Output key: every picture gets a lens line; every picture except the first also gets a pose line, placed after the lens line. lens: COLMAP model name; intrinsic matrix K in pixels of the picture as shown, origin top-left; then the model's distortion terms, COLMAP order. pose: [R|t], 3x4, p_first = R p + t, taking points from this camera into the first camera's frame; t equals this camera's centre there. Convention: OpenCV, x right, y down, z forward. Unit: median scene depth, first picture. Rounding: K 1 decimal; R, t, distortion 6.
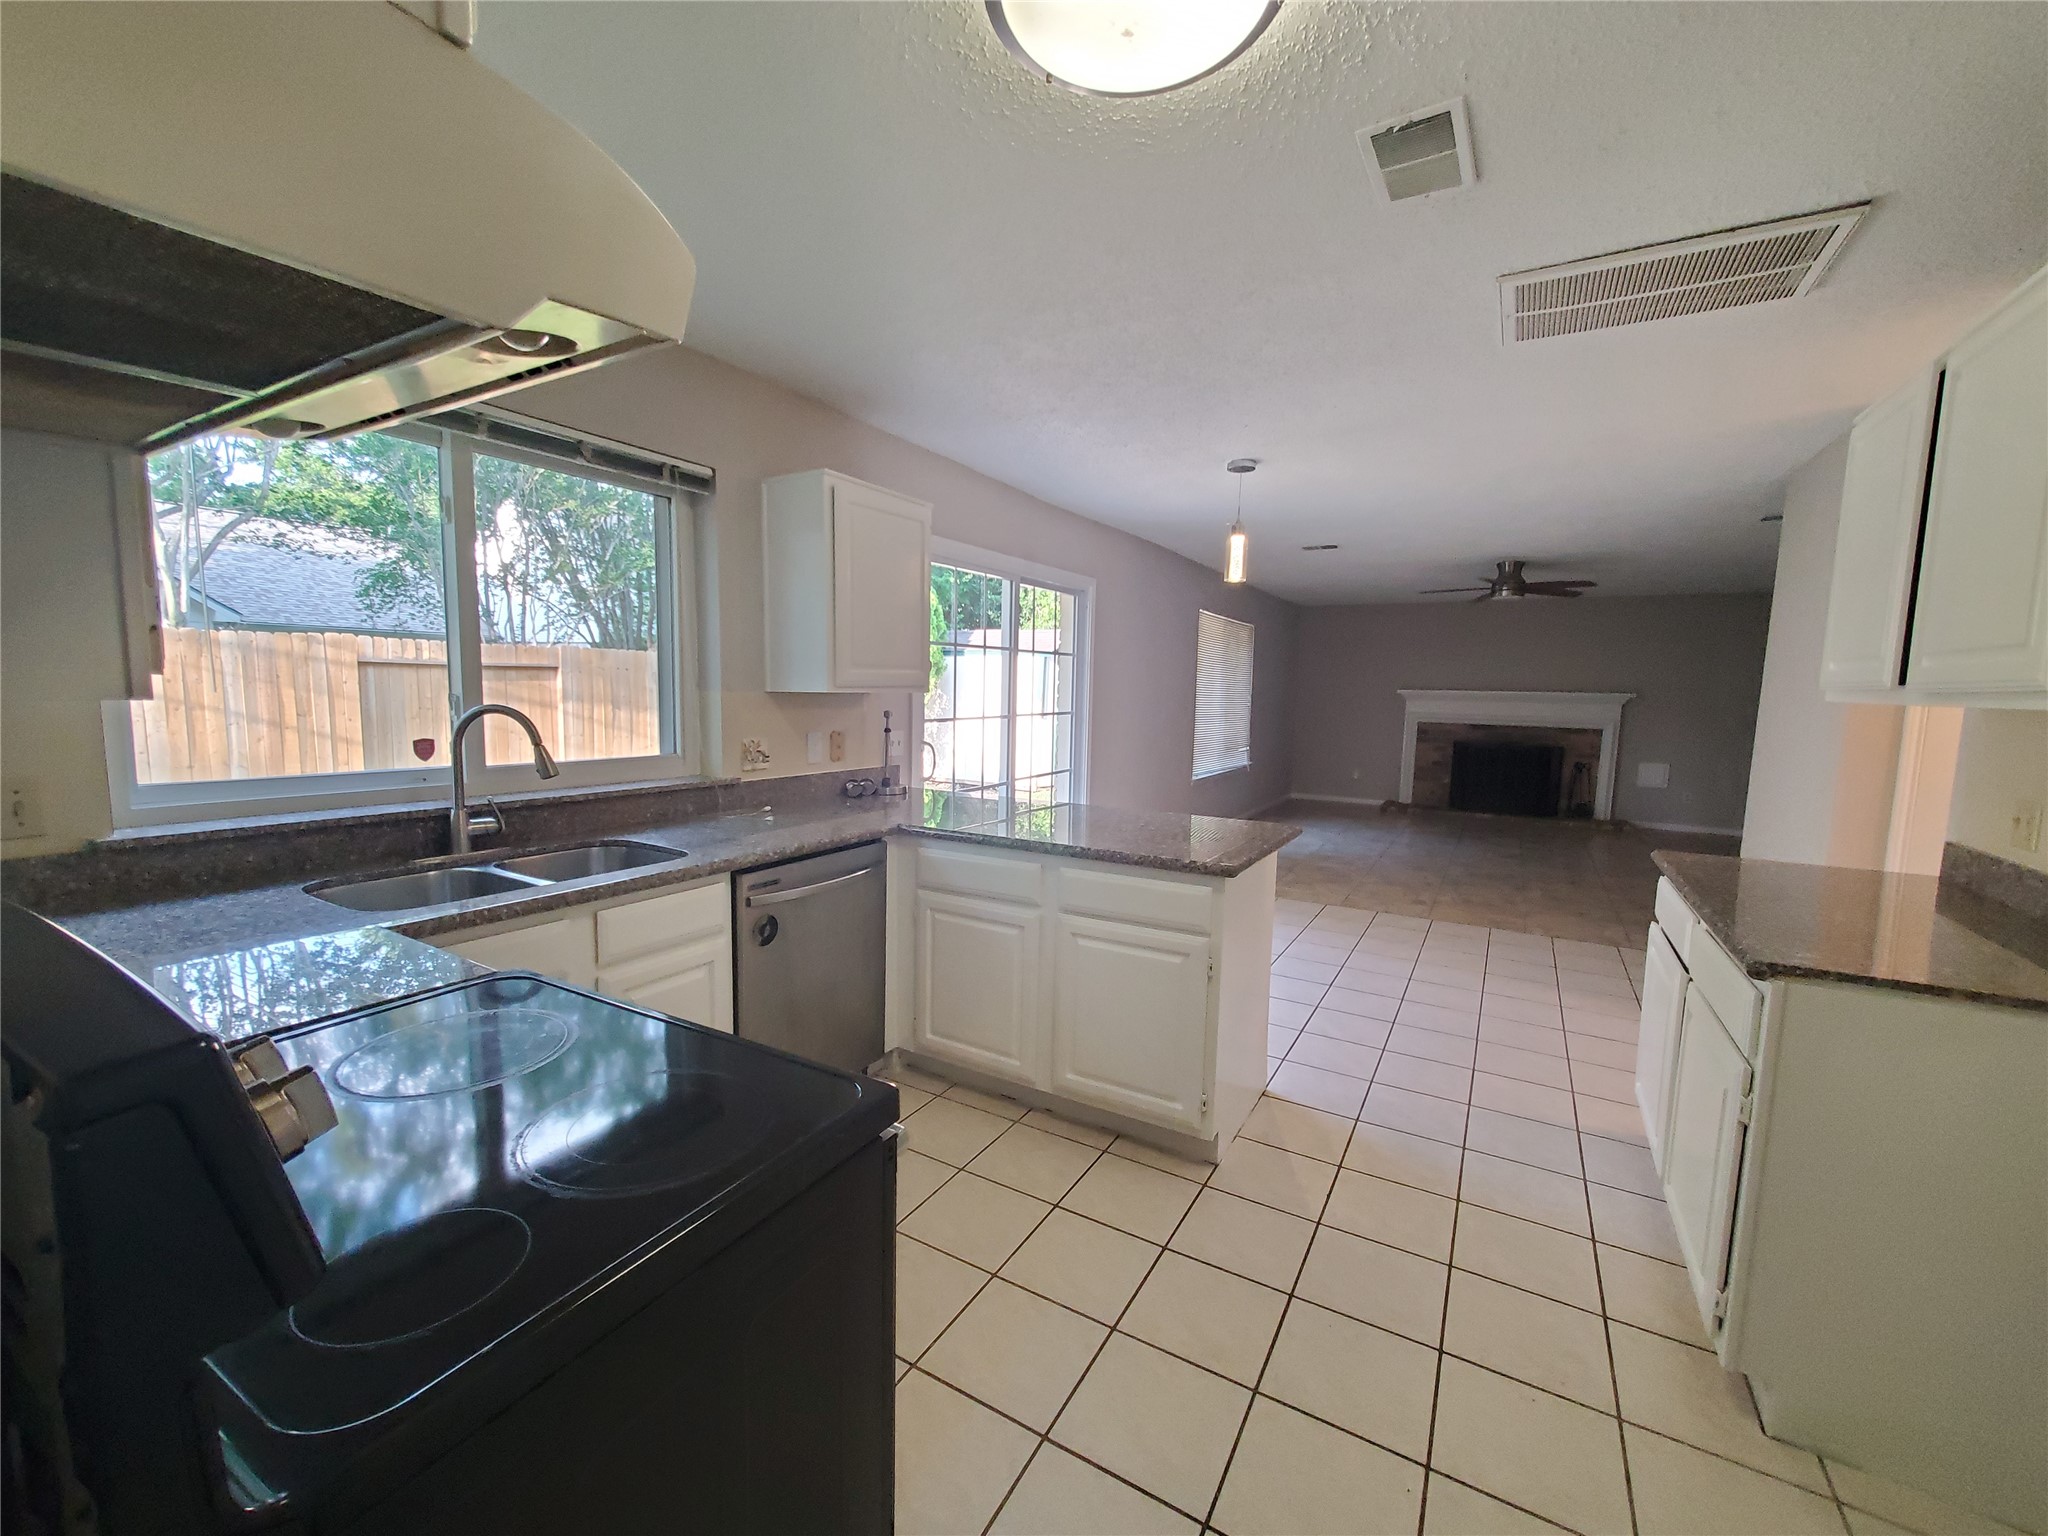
lens RADIAL K [[828.8, 0, 1015.9], [0, 828.8, 776.7], [0, 0, 1]] dist [-0.005039, 0.001190]
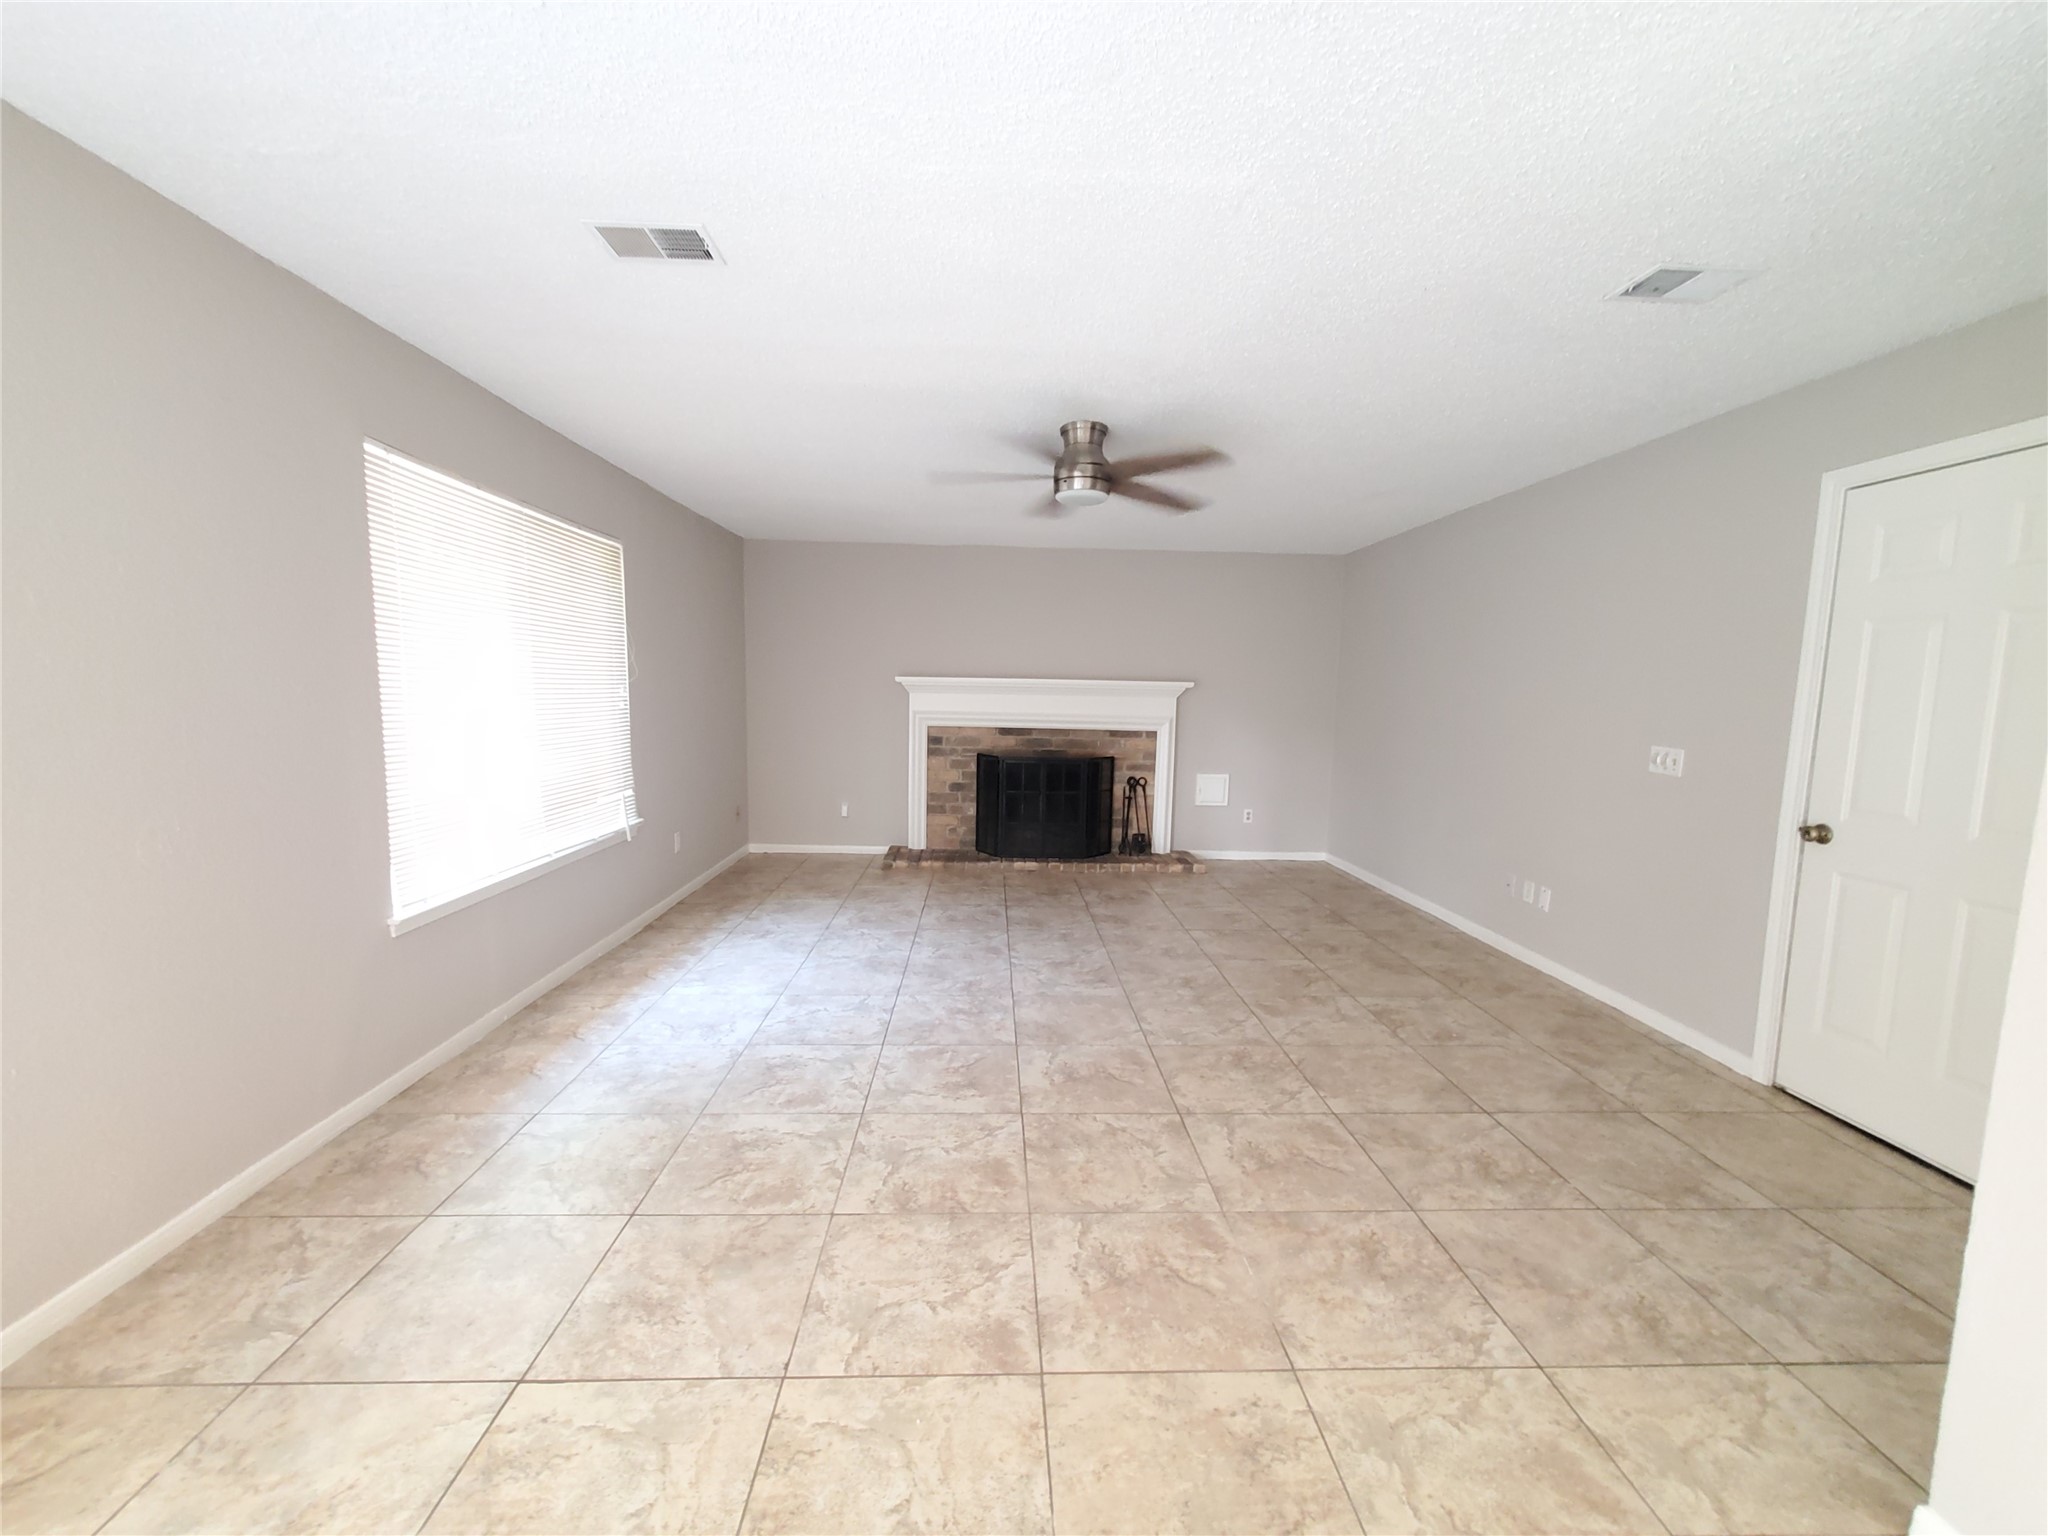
lens RADIAL K [[828.8, 0, 1015.9], [0, 828.8, 776.7], [0, 0, 1]] dist [-0.005039, 0.001190]
pose [[0.839460, -0.063599, 0.539687, 0.301715], [0.056545, 0.997960, 0.029650, -0.067059], [-0.540472, 0.005626, 0.841343, 0.660575]]
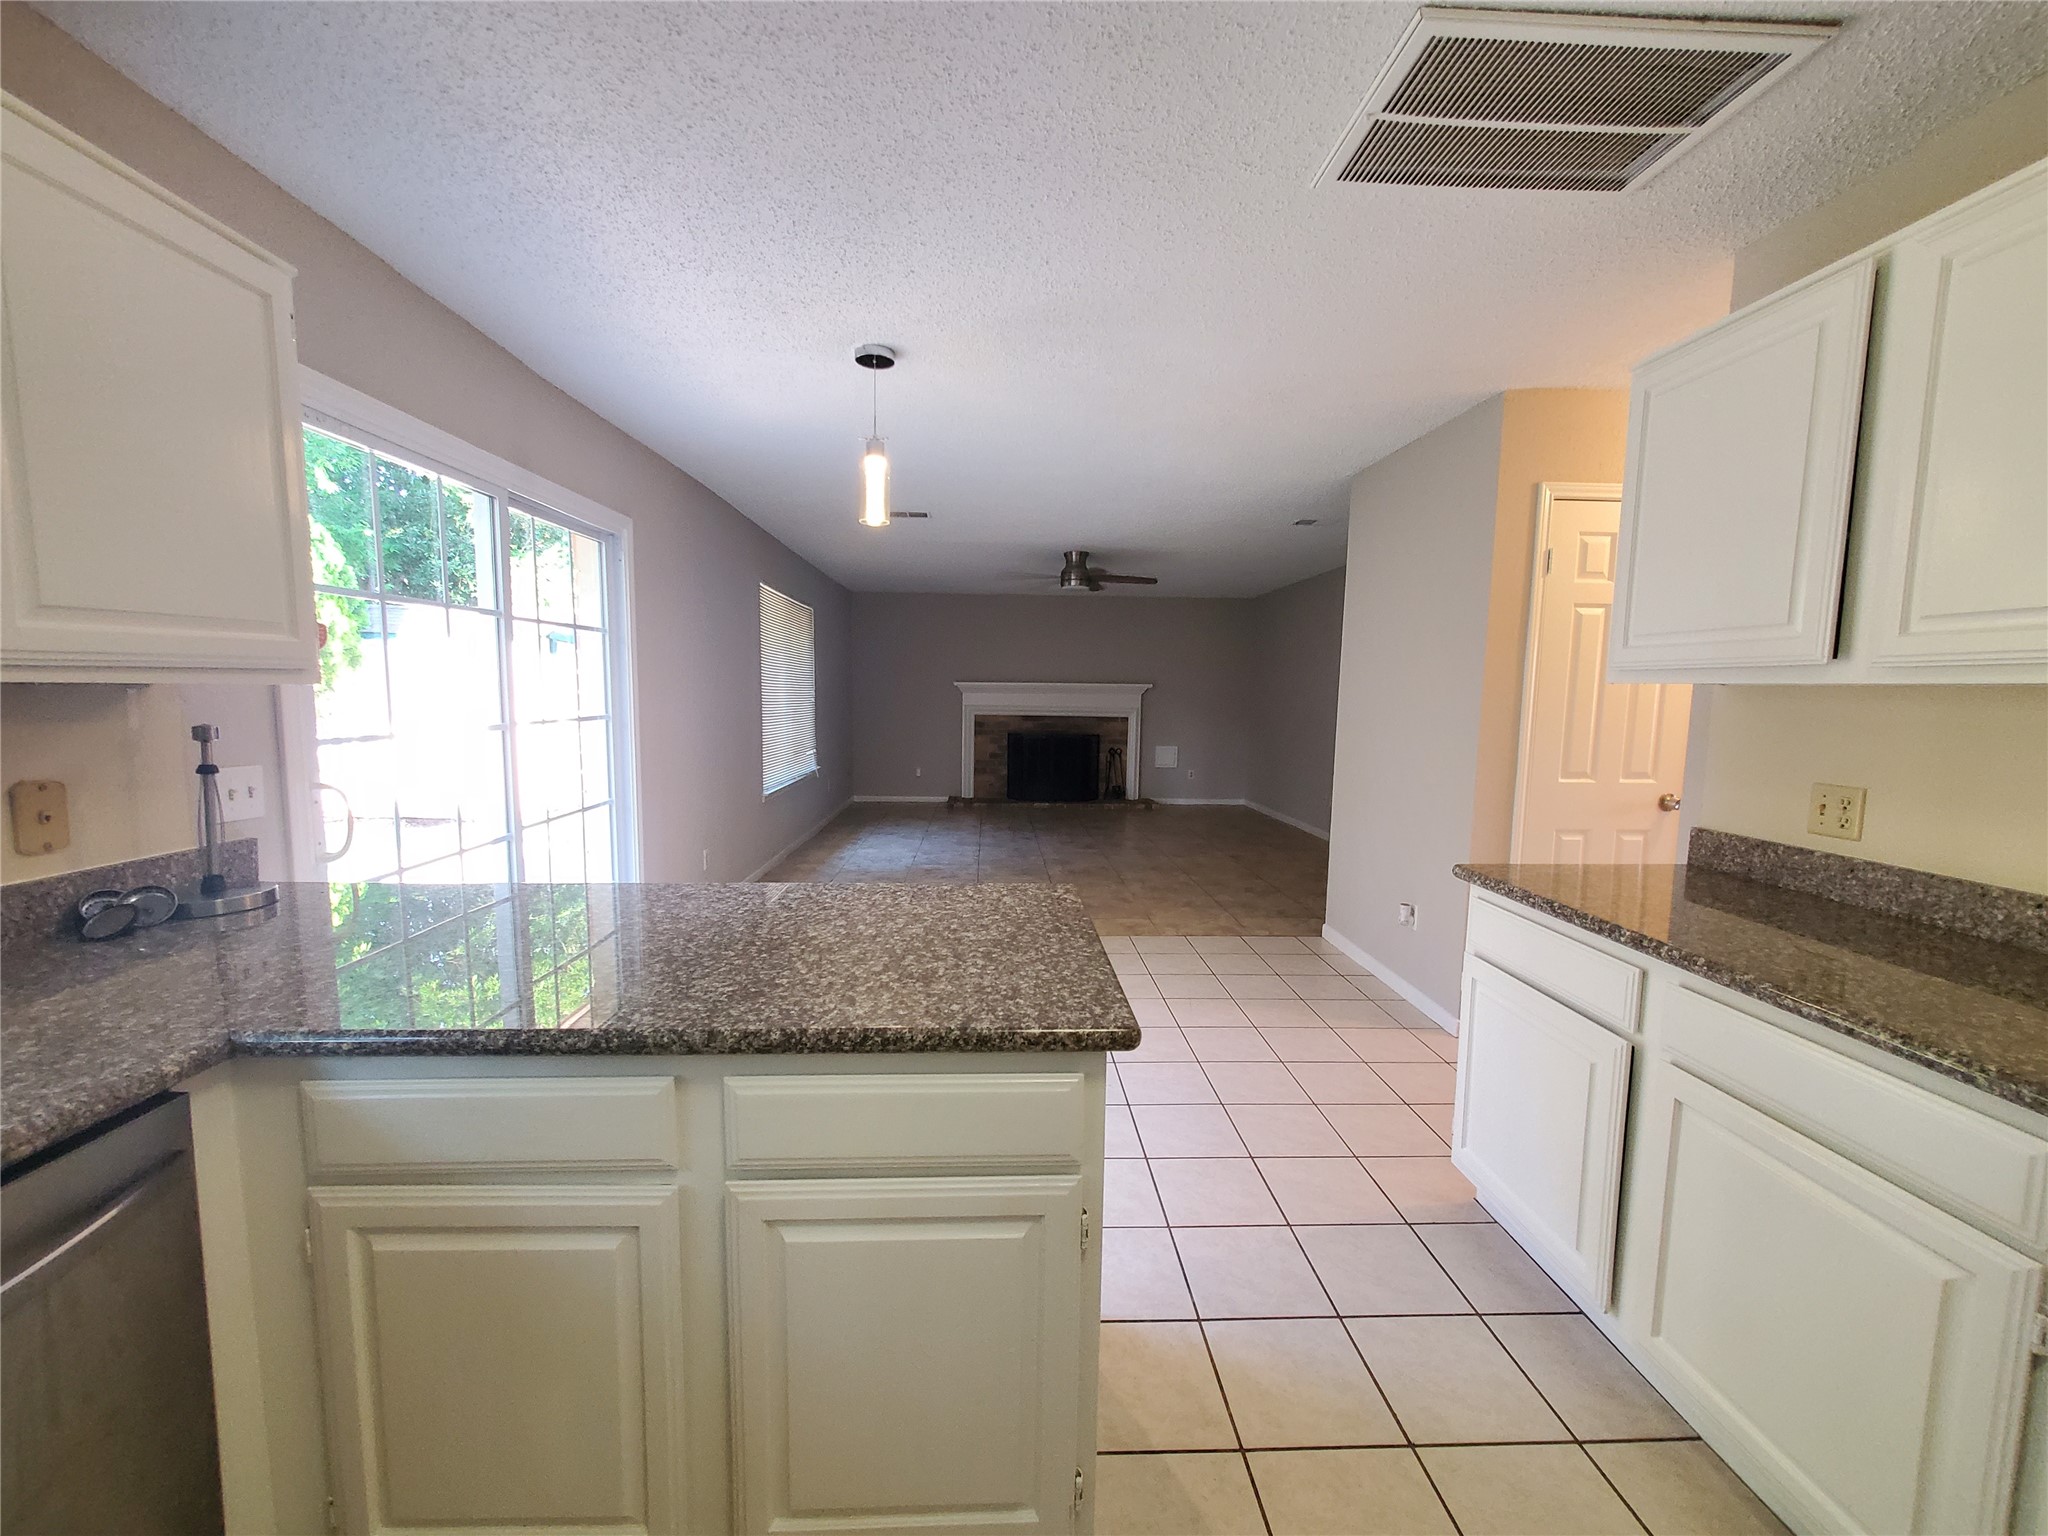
lens RADIAL K [[828.8, 0, 1015.9], [0, 828.8, 776.7], [0, 0, 1]] dist [-0.005039, 0.001190]
pose [[0.838912, -0.067393, 0.540079, -0.017995], [0.064975, 0.997609, 0.023560, -0.020605], [-0.540375, 0.015327, 0.841285, 0.234517]]
